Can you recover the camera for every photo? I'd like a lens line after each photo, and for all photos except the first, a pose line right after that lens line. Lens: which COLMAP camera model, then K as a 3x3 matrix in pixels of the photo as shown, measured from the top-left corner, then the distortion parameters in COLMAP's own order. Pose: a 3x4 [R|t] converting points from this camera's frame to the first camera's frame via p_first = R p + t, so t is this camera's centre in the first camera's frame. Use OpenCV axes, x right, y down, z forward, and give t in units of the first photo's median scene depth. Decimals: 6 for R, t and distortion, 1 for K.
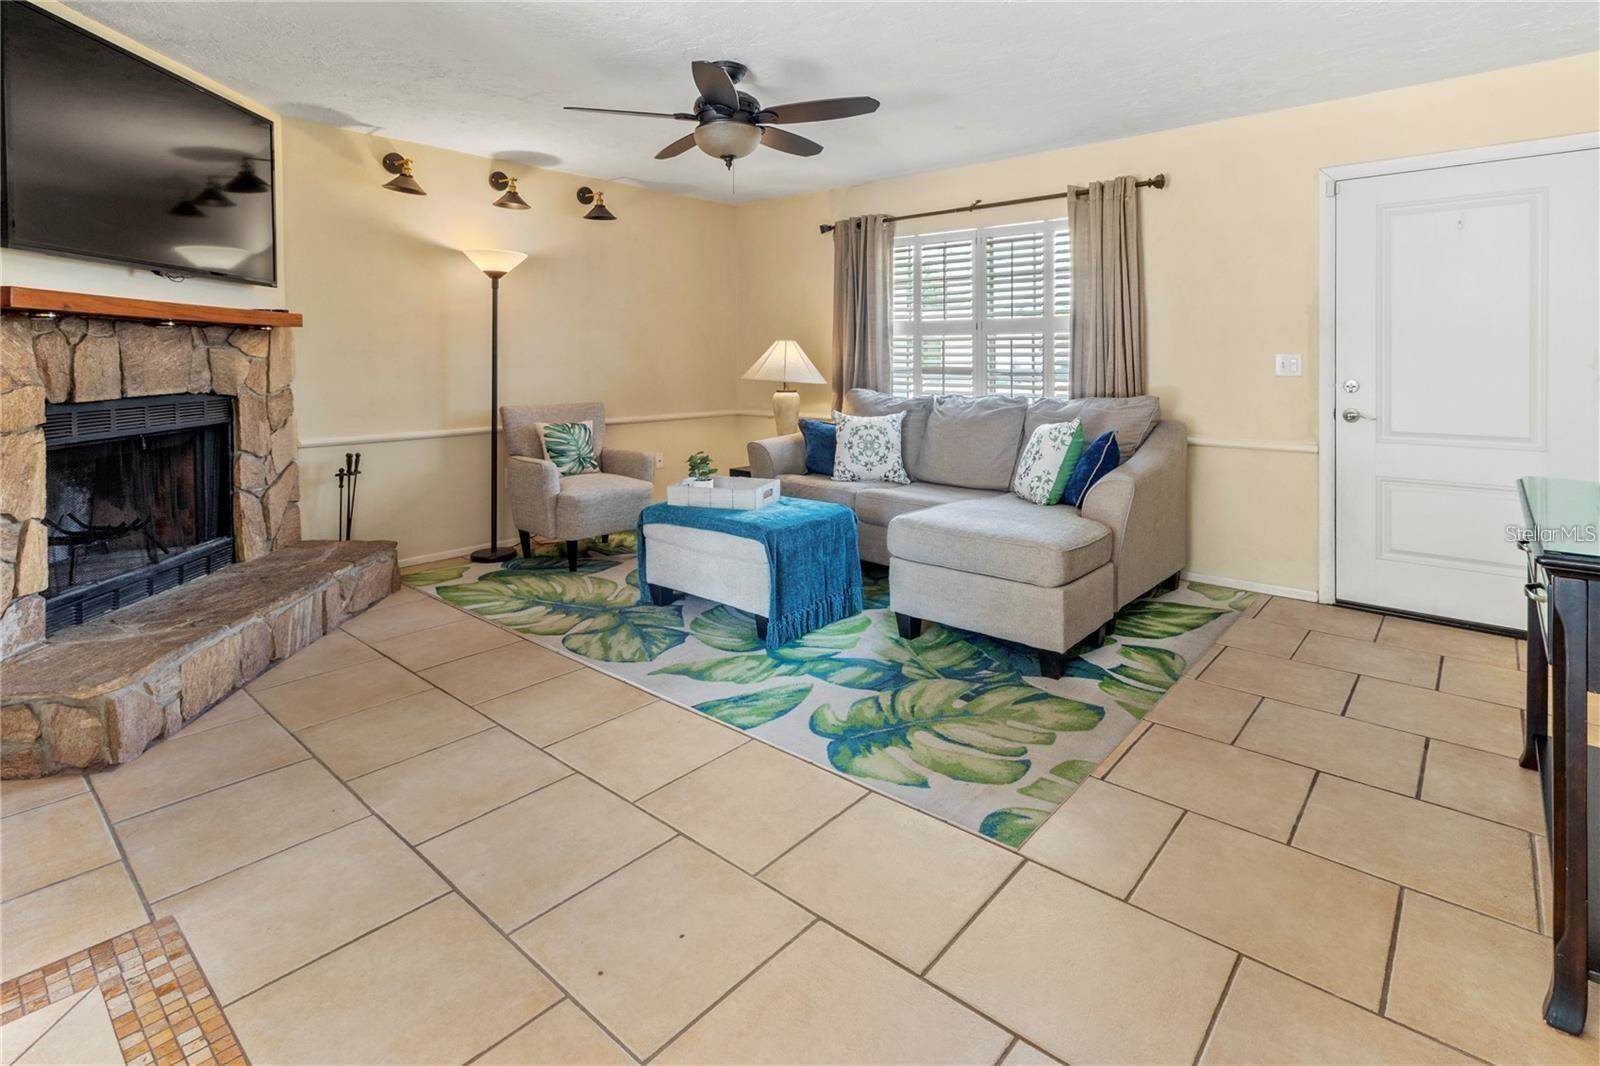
lens RADIAL K [[796.0, 0, 840.4], [0, 796.0, 363.4], [0, 0, 1]] dist [0.000016, 0.000017]
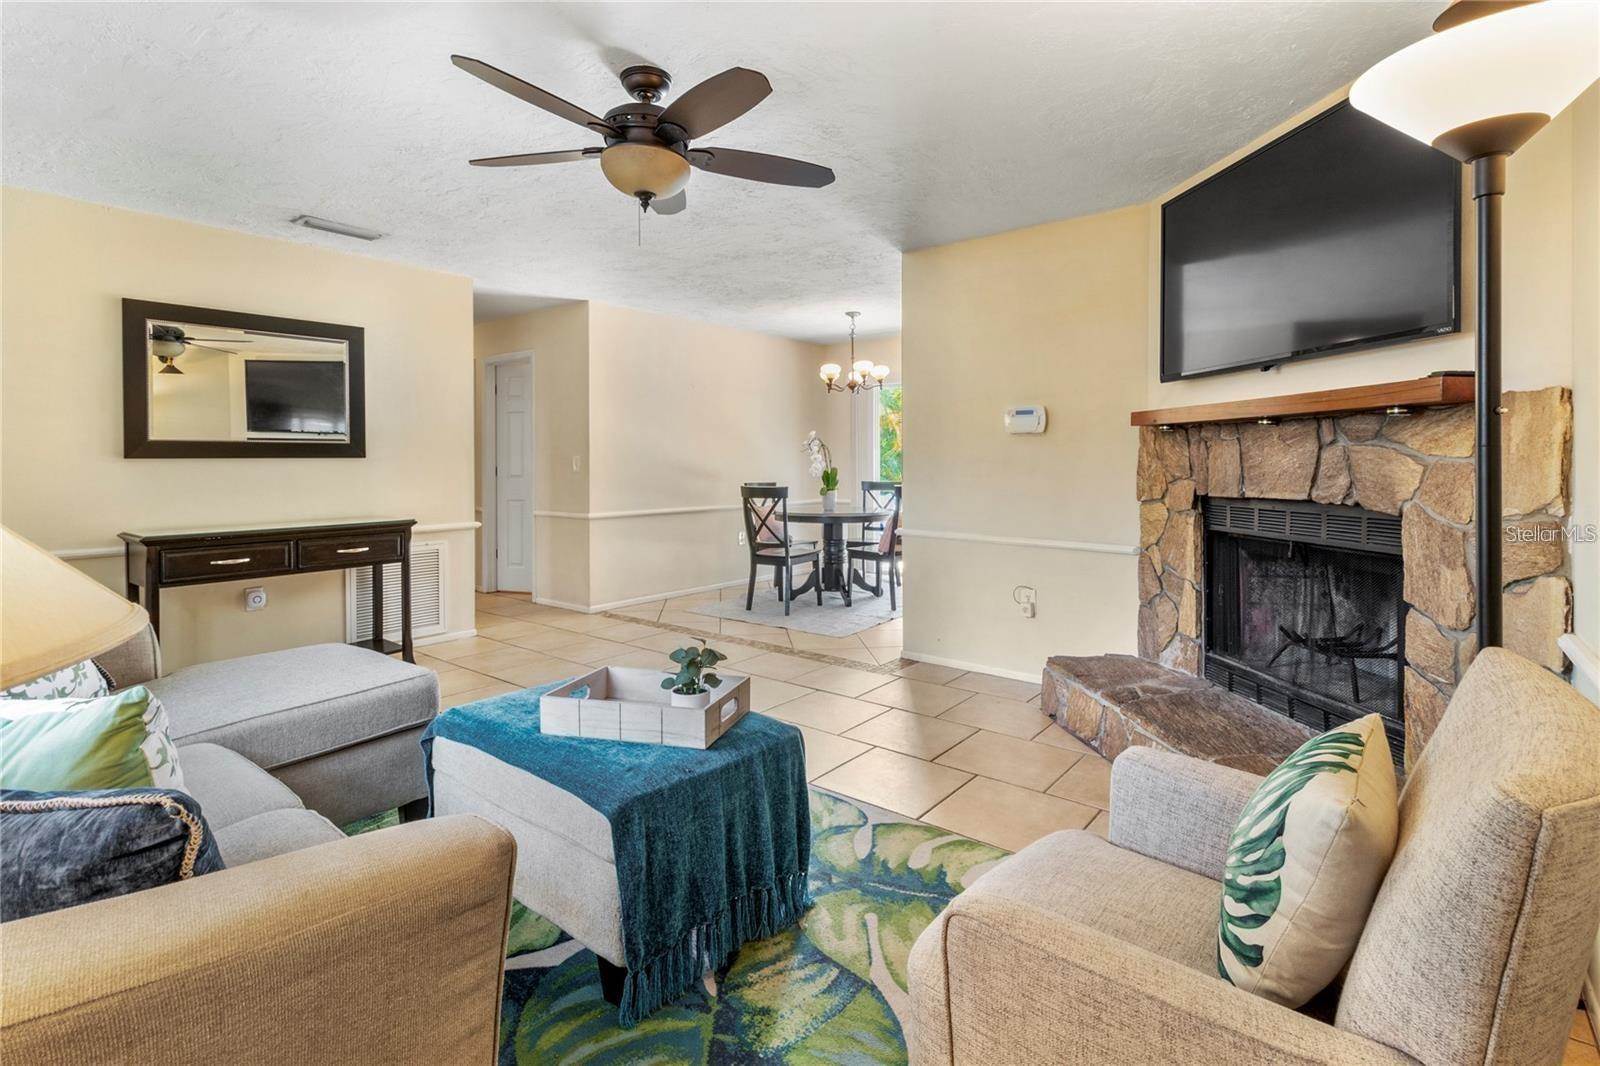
lens RADIAL K [[740.9, 0, 839.9], [0, 740.9, 464.0], [0, 0, 1]] dist [0.000419, 0.000027]
pose [[-0.998371, 0.000015, -0.057050, -0.282210], [-0.000682, 0.999925, 0.012210, -0.010352], [0.057046, 0.012229, -0.998297, 1.716407]]
